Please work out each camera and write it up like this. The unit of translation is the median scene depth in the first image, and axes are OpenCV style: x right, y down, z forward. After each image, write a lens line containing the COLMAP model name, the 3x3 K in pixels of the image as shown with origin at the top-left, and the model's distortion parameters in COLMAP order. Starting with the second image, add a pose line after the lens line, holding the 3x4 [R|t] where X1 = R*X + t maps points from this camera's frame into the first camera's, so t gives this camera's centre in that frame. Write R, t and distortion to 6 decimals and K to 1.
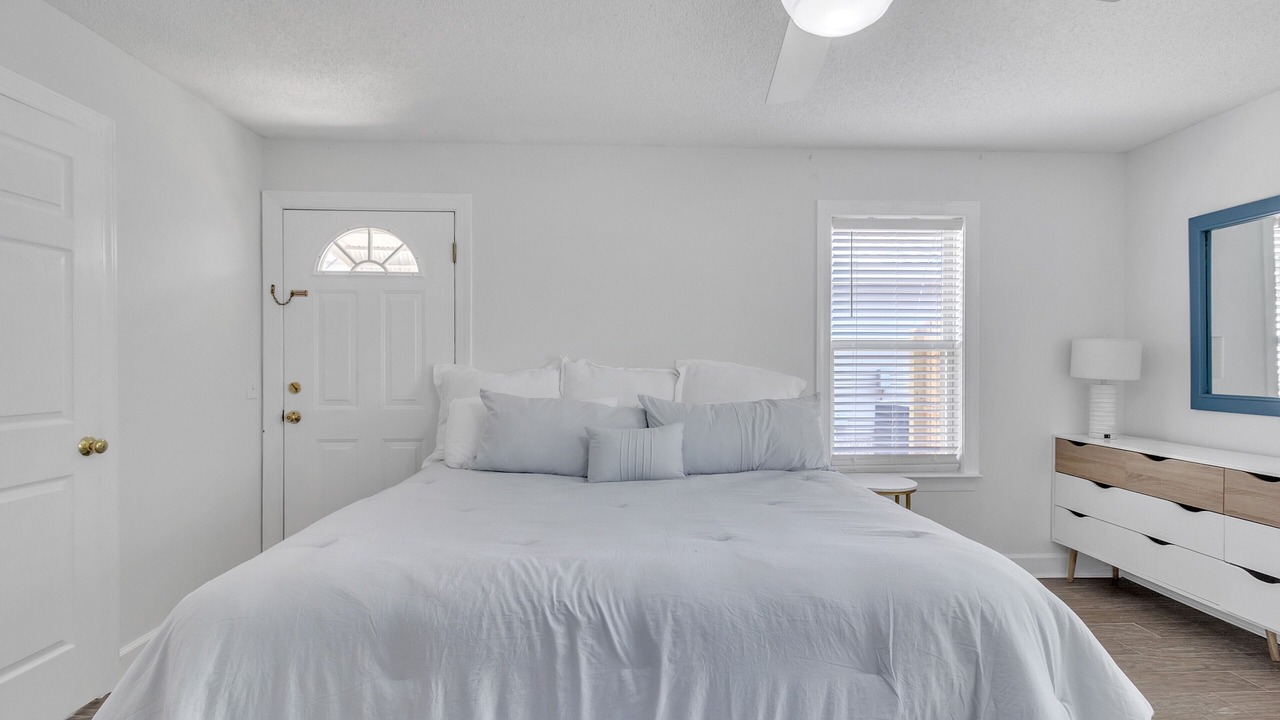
lens RADIAL K [[604.7, 0, 642.0], [0, 604.7, 360.7], [0, 0, 1]] dist [0.007701, -0.001127]
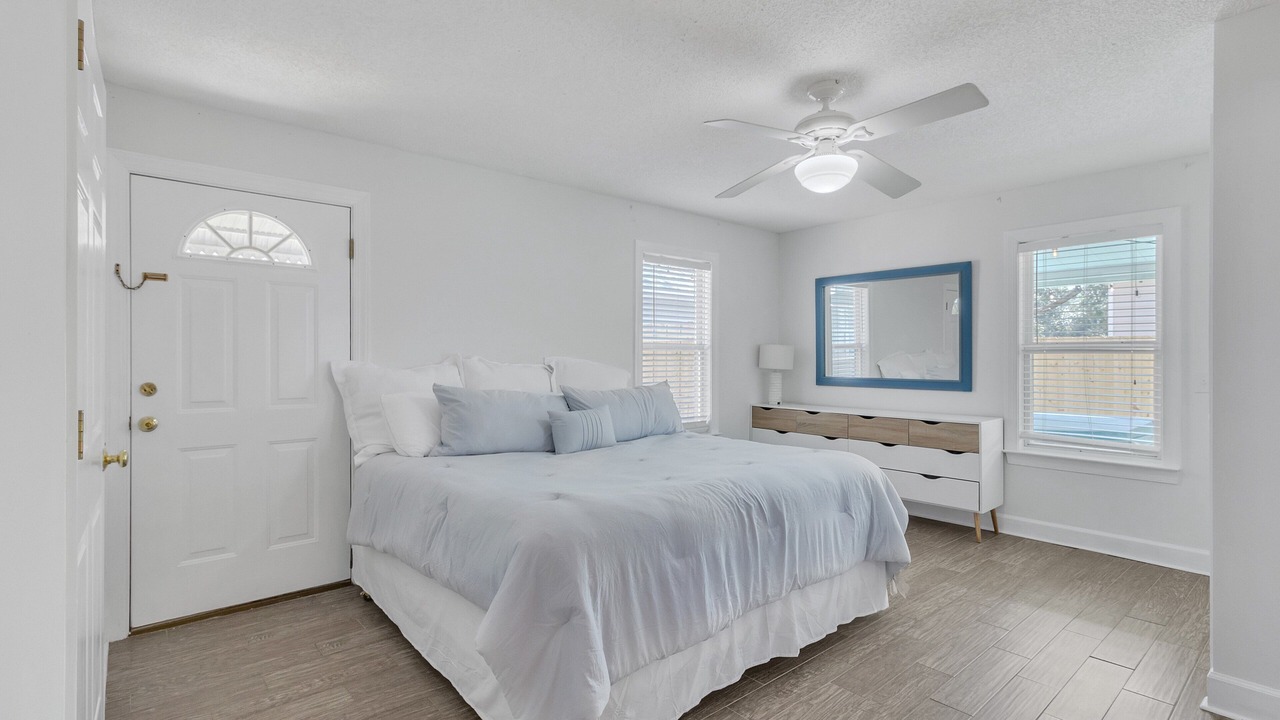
lens RADIAL K [[604.7, 0, 636.6], [0, 604.7, 358.4], [0, 0, 1]] dist [0.007701, -0.001127]
pose [[0.788536, 0.000974, 0.614988, -0.555429], [-0.004370, 0.999982, 0.004020, -0.004199], [-0.614974, -0.005857, 0.788526, -0.072460]]
